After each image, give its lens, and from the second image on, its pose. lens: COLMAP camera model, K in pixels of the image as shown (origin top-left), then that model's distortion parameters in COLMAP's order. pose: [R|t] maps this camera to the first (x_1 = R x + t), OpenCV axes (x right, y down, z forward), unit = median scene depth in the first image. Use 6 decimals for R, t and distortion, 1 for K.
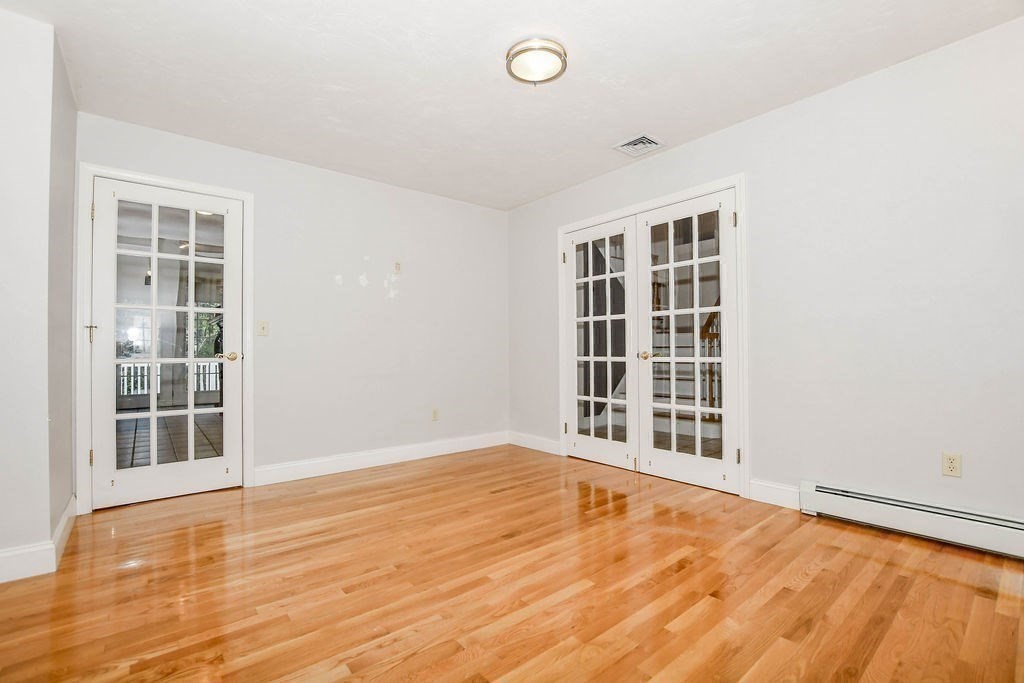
lens RADIAL K [[450.2, 0, 507.4], [0, 450.2, 343.6], [0, 0, 1]] dist [-0.032810, 0.000359]
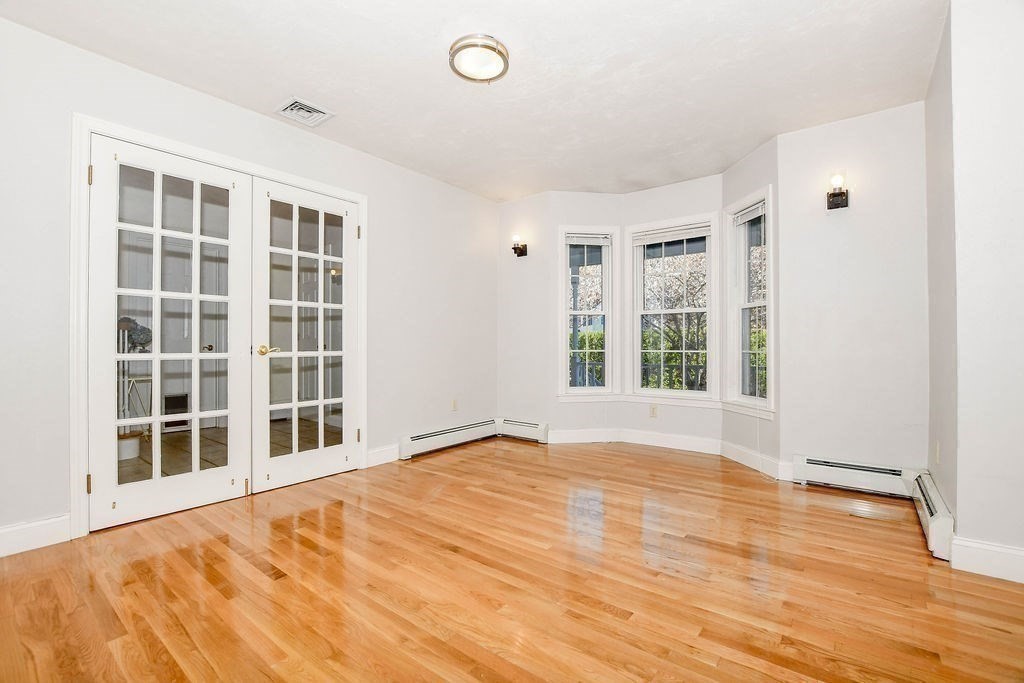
lens RADIAL K [[450.2, 0, 507.4], [0, 450.2, 343.6], [0, 0, 1]] dist [-0.032810, 0.000359]
pose [[-0.212540, 0.011443, 0.977085, -0.686598], [-0.013674, 0.999799, -0.014684, 0.022968], [-0.977057, -0.016482, -0.212340, 0.836341]]
